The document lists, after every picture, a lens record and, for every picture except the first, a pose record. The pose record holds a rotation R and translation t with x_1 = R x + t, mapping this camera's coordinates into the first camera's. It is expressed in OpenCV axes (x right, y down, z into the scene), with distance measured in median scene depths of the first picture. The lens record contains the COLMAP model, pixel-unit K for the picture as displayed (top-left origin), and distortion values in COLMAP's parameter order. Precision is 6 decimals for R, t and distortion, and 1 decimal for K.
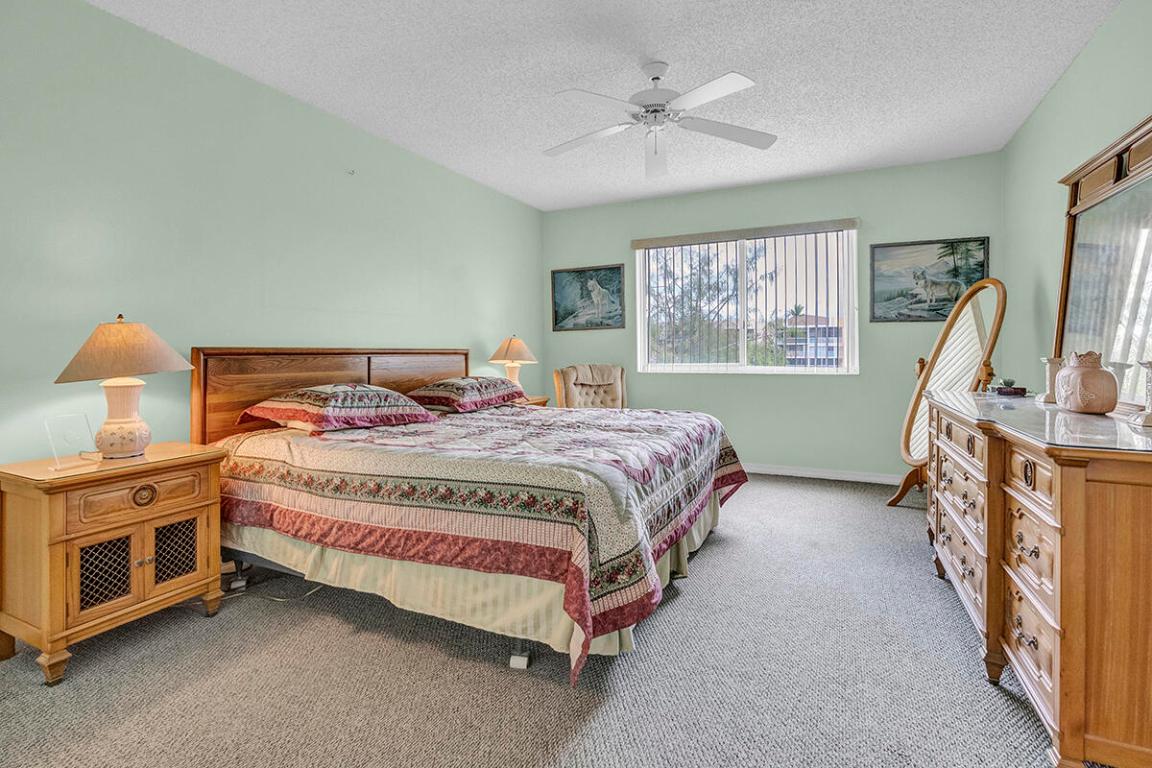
lens RADIAL K [[539.8, 0, 571.3], [0, 539.8, 355.1], [0, 0, 1]] dist [-0.000700, 0.000147]
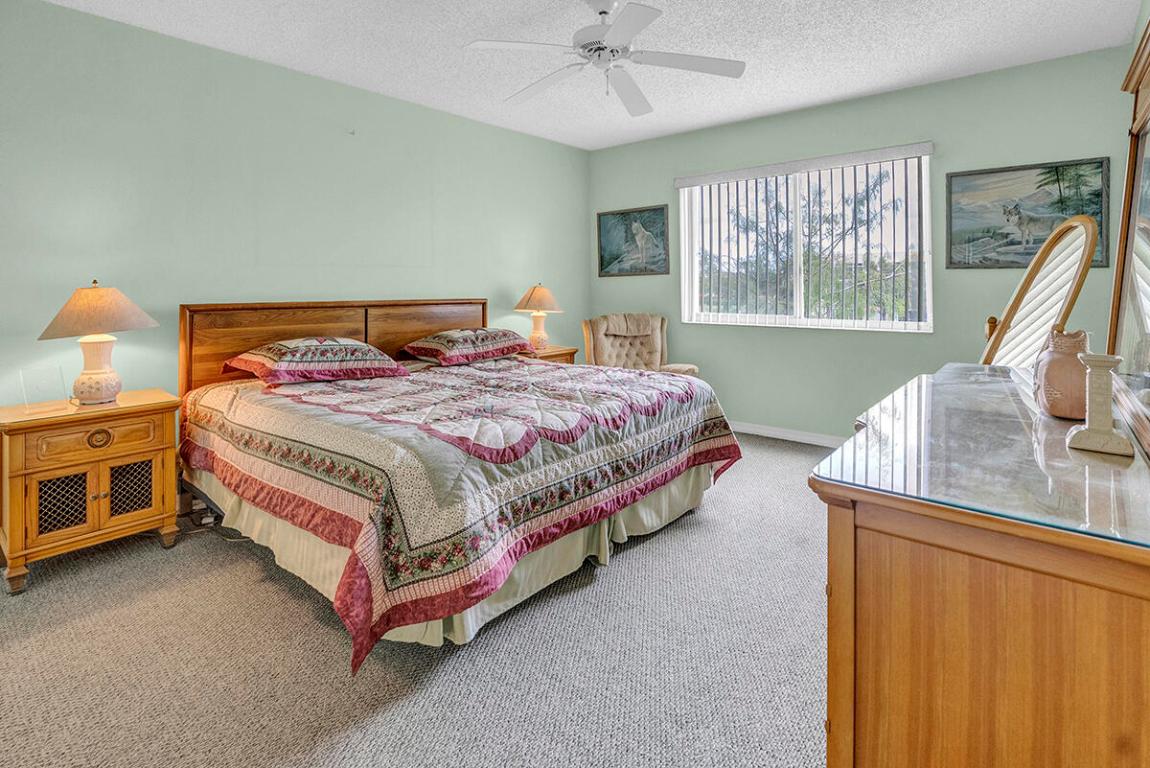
lens RADIAL K [[560.6, 0, 579.3], [0, 560.6, 288.1], [0, 0, 1]] dist [0.000667, 0.000018]
pose [[0.968083, 0.002328, -0.250620, 0.379553], [-0.003015, 0.999993, -0.002357, -0.046434], [0.250613, 0.003038, 0.968083, 0.073397]]
